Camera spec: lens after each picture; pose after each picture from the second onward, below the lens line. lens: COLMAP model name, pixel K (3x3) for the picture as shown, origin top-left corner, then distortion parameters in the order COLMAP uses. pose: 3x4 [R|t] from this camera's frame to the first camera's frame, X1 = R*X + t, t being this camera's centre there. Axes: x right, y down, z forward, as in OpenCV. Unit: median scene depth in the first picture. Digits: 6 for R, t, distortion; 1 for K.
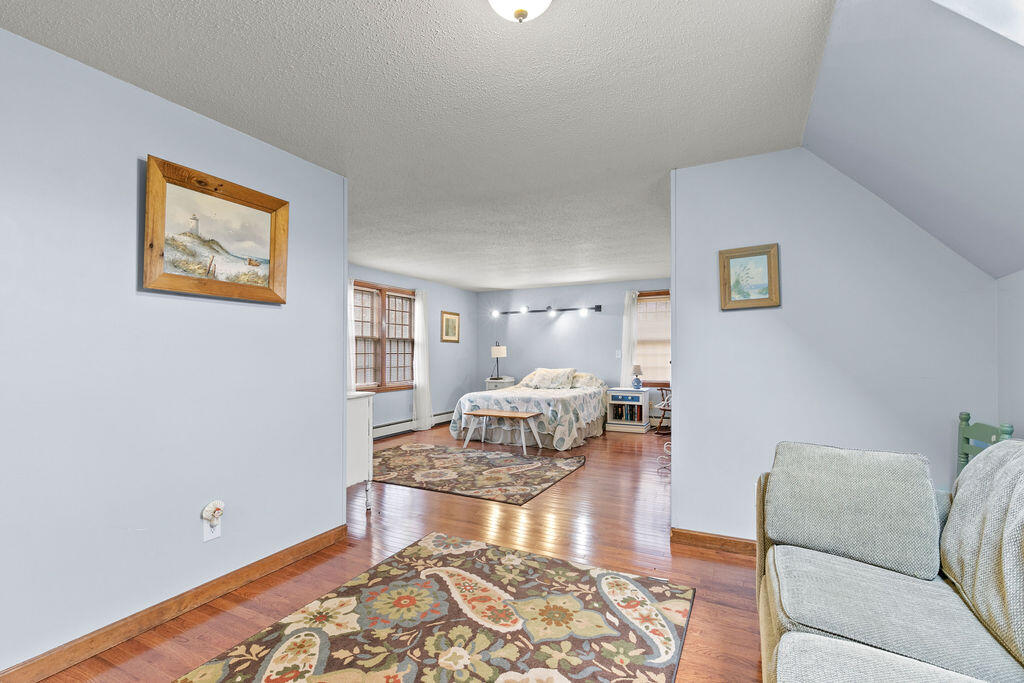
lens RADIAL K [[467.0, 0, 520.1], [0, 467.0, 348.6], [0, 0, 1]] dist [0.013511, -0.004639]
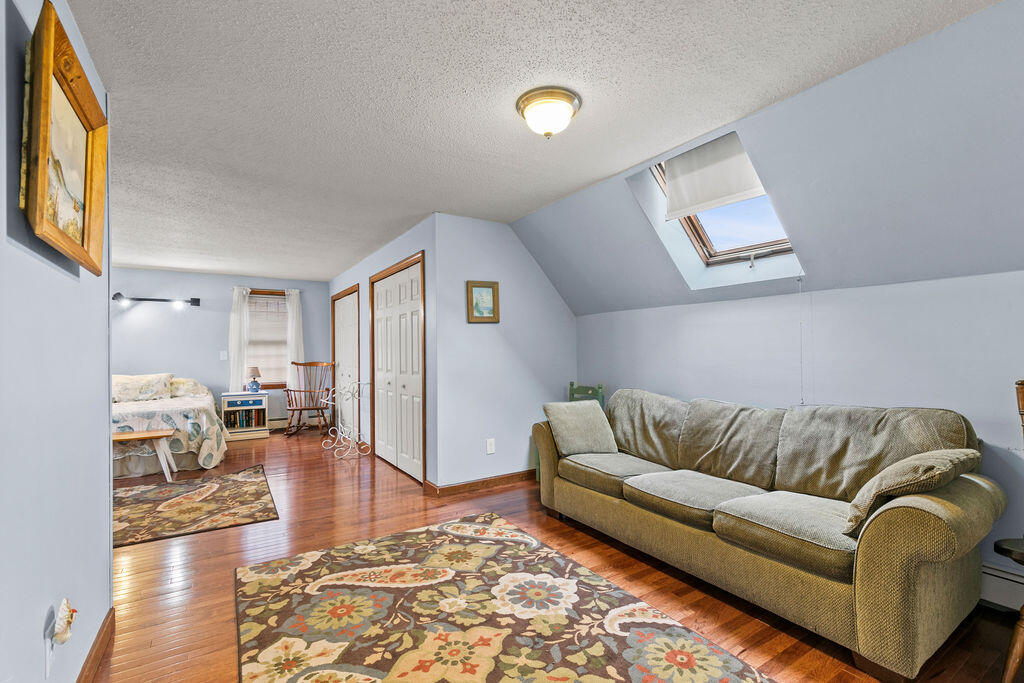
lens RADIAL K [[467.0, 0, 516.8], [0, 467.0, 345.4], [0, 0, 1]] dist [0.013511, -0.004639]
pose [[0.499123, 0.013114, 0.866432, -0.768831], [-0.003465, 0.999908, -0.013138, 0.005853], [-0.866524, 0.003555, 0.499122, 0.175160]]
